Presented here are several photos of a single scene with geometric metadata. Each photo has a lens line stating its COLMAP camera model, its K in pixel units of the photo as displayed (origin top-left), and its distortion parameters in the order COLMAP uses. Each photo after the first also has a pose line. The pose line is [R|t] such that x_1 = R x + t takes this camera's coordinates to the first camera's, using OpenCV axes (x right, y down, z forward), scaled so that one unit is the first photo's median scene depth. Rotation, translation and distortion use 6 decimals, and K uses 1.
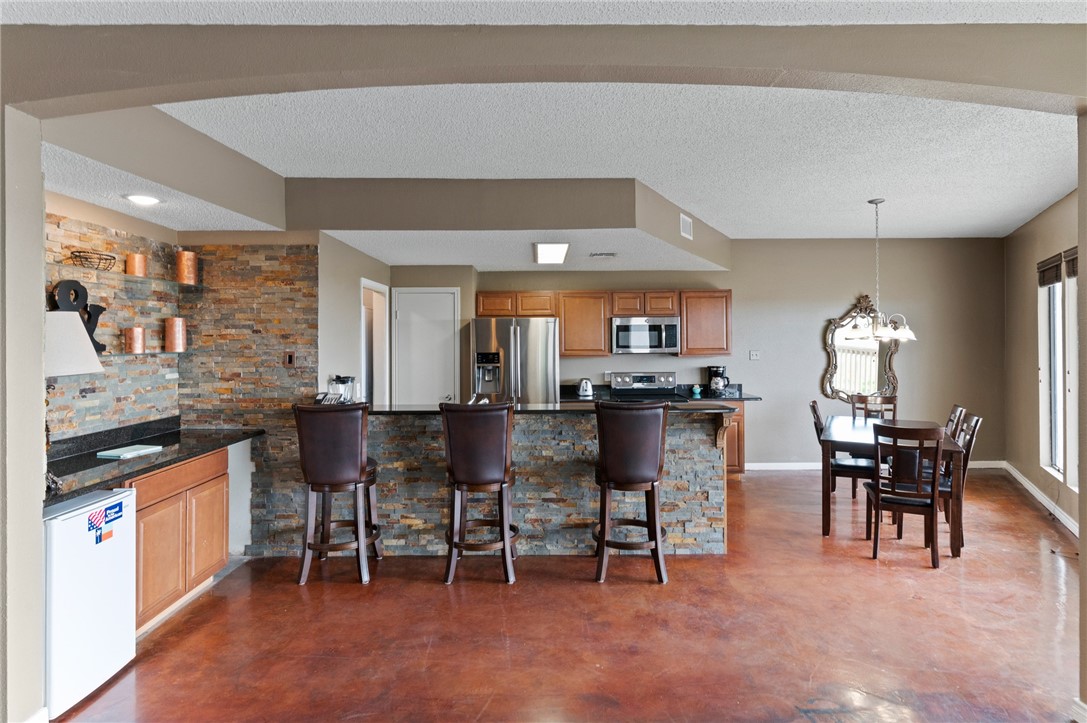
lens RADIAL K [[549.2, 0, 546.0], [0, 549.2, 339.9], [0, 0, 1]] dist [0.024982, 0.001797]
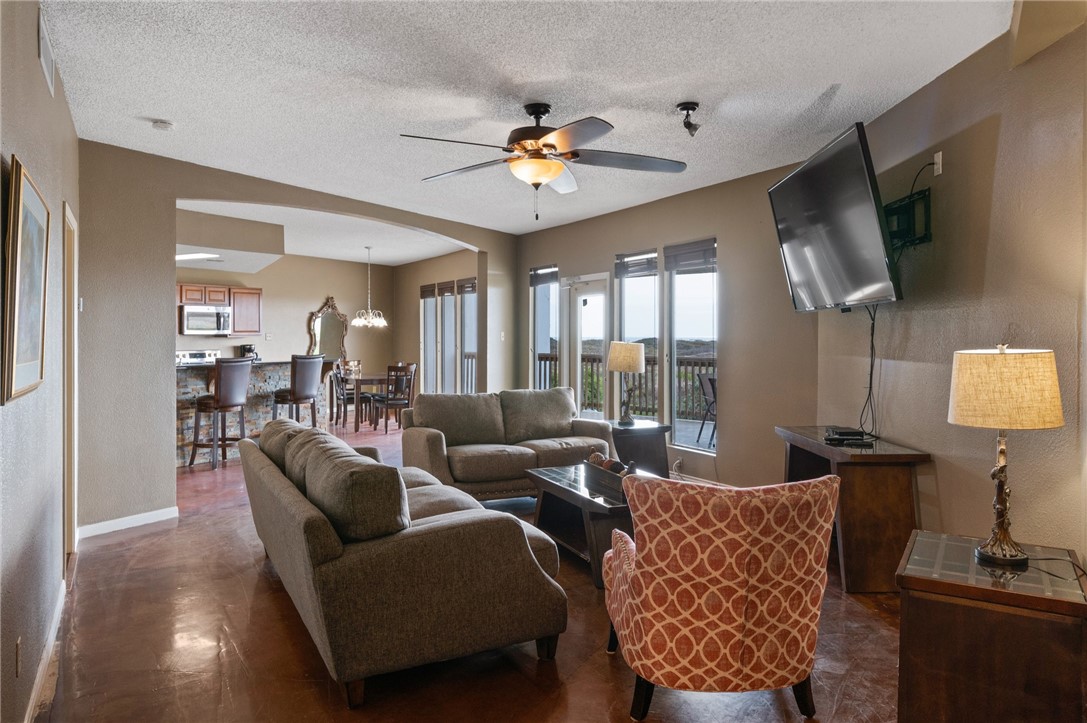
lens RADIAL K [[756.9, 0, 544.7], [0, 756.9, 337.9], [0, 0, 1]] dist [0.006884, 0.000781]
pose [[0.517854, 0.002957, 0.855464, -1.395340], [-0.006900, 0.999976, 0.000720, 0.040221], [-0.855441, -0.006275, 0.517862, -0.870399]]
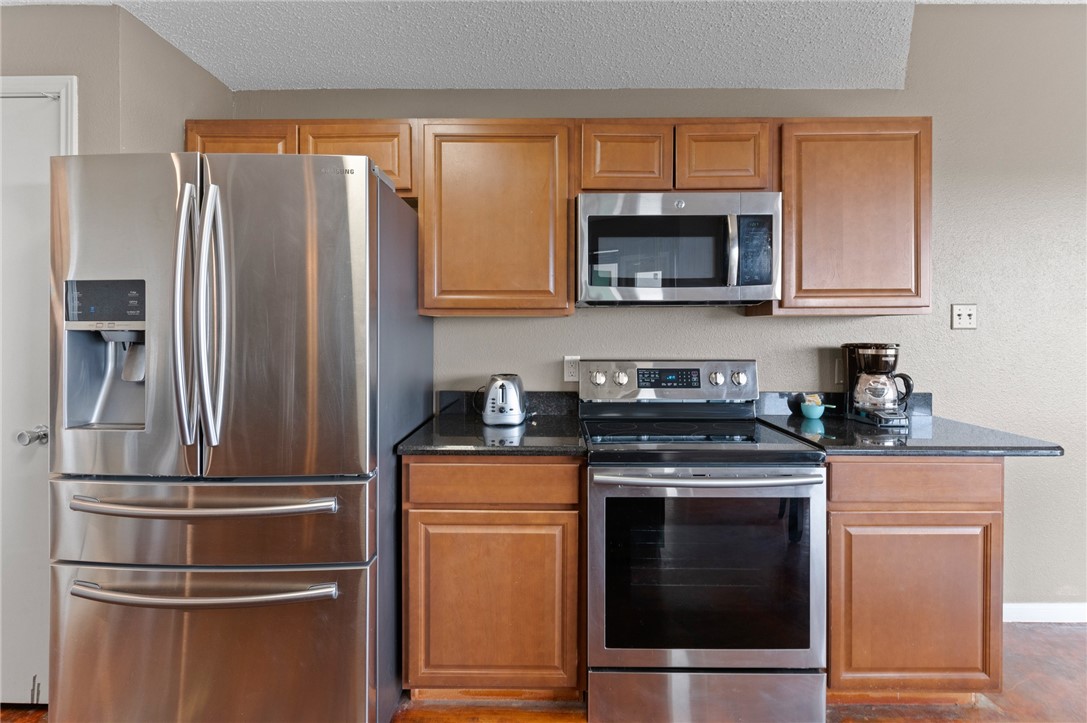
lens RADIAL K [[530.5, 0, 553.1], [0, 530.5, 327.3], [0, 0, 1]] dist [0.001859, -0.000225]
pose [[0.999950, 0.008997, -0.004463, 0.166403], [-0.009011, 0.999954, -0.003161, 0.063558], [0.004435, 0.003201, 0.999985, 1.046066]]
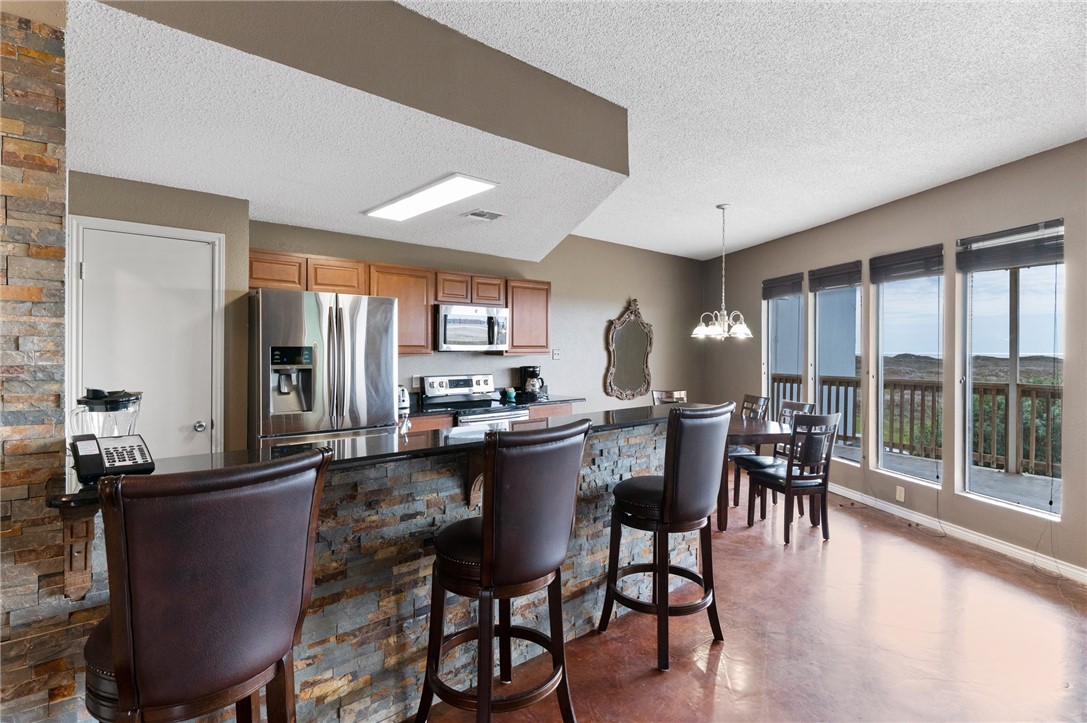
lens RADIAL K [[549.2, 0, 539.3], [0, 549.2, 351.1], [0, 0, 1]] dist [0.024982, 0.001797]
pose [[0.757197, 0.006866, 0.653150, -0.415072], [-0.010189, 0.999947, 0.001301, 0.034712], [-0.653107, -0.007640, 0.757227, 0.510387]]
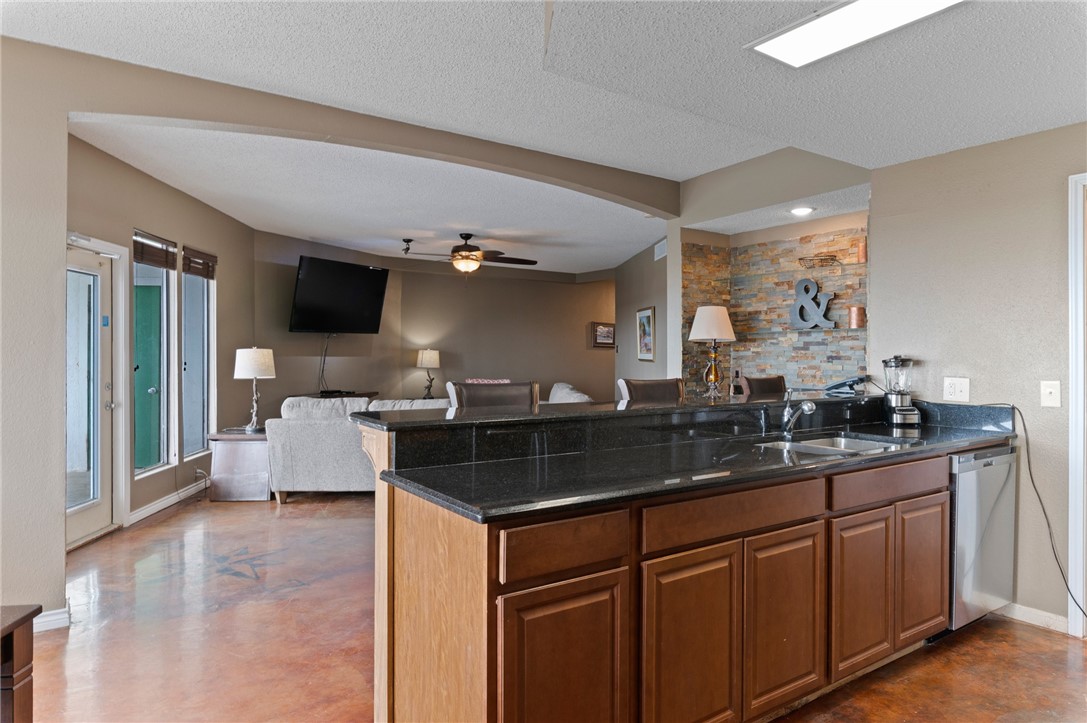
lens RADIAL K [[663.9, 0, 543.1], [0, 663.9, 352.3], [0, 0, 1]] dist [0.011834, -0.008868]
pose [[-0.819619, 0.002479, -0.572903, 0.518566], [0.004483, 0.999988, -0.002087, 0.062138], [0.572891, -0.004279, -0.819621, 1.511185]]
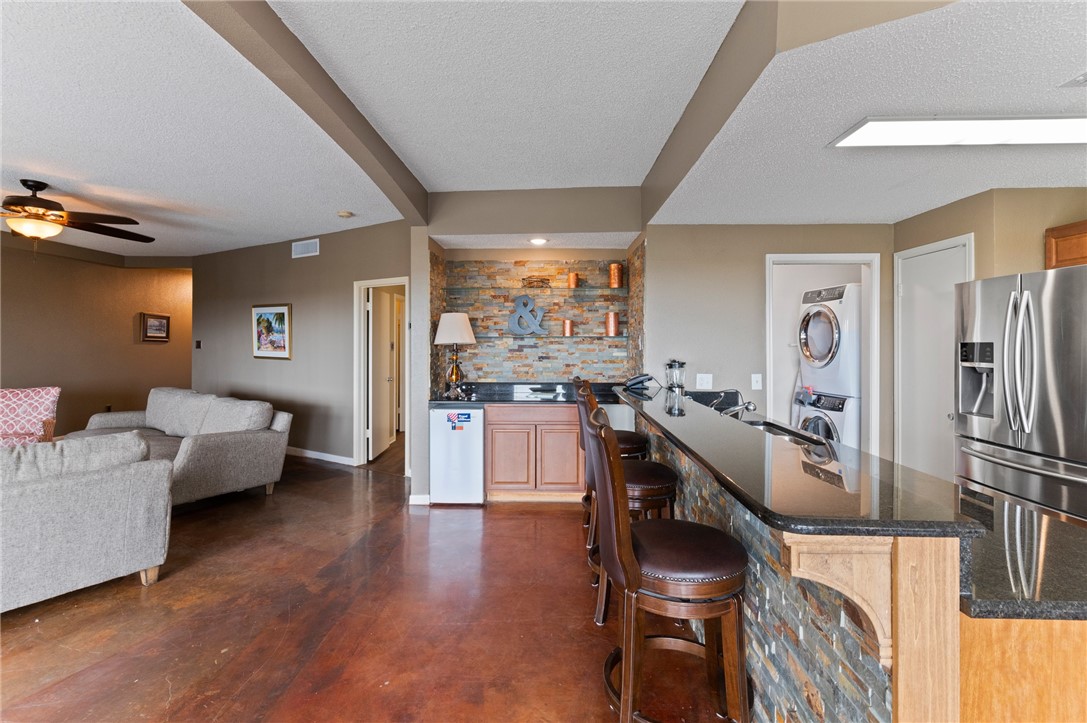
lens RADIAL K [[492.8, 0, 544.0], [0, 492.8, 341.3], [0, 0, 1]] dist [0.008143, -0.002327]
pose [[-0.014986, 0.004253, -0.999879, 0.563369], [0.001846, 0.999989, 0.004225, 0.026805], [0.999886, -0.001783, -0.014994, 0.813354]]
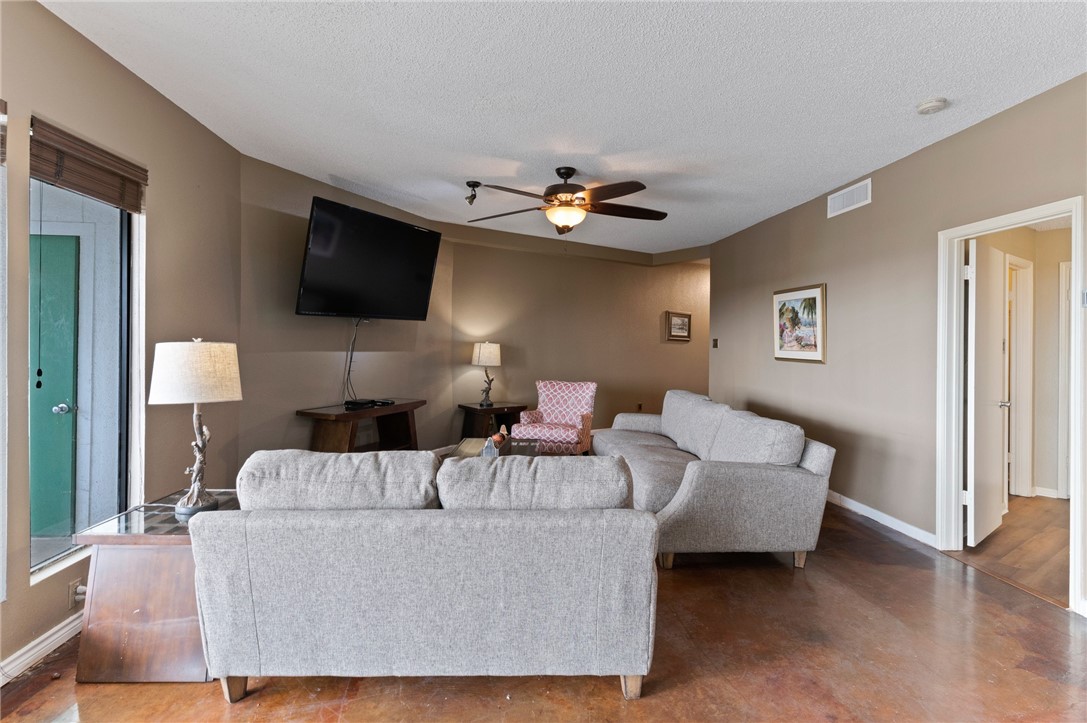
lens RADIAL K [[530.5, 0, 540.6], [0, 530.5, 342.9], [0, 0, 1]] dist [0.001859, -0.000225]
pose [[-0.816442, -0.003989, -0.577413, 0.217088], [-0.003060, 0.999992, -0.002583, 0.049321], [0.577419, -0.000342, -0.816448, 0.591272]]
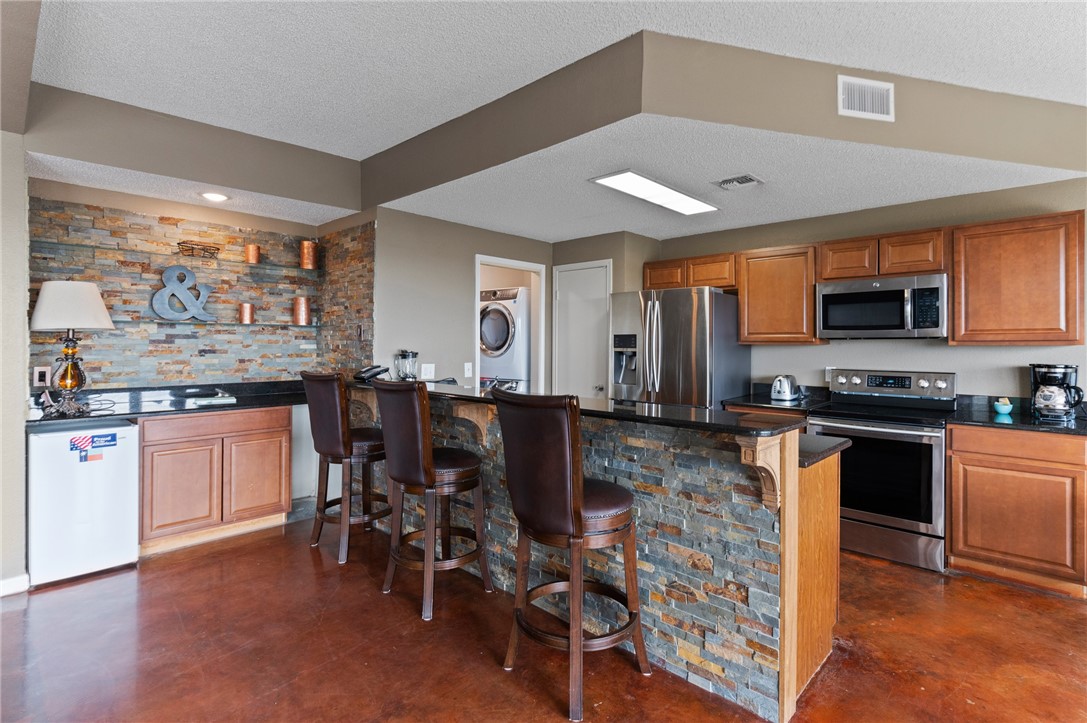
lens RADIAL K [[530.5, 0, 548.9], [0, 530.5, 343.4], [0, 0, 1]] dist [0.001859, -0.000225]
pose [[0.731492, 0.009897, -0.681779, 0.485753], [-0.008822, 0.999948, 0.005051, 0.046621], [0.681793, 0.002320, 0.731541, 0.505896]]
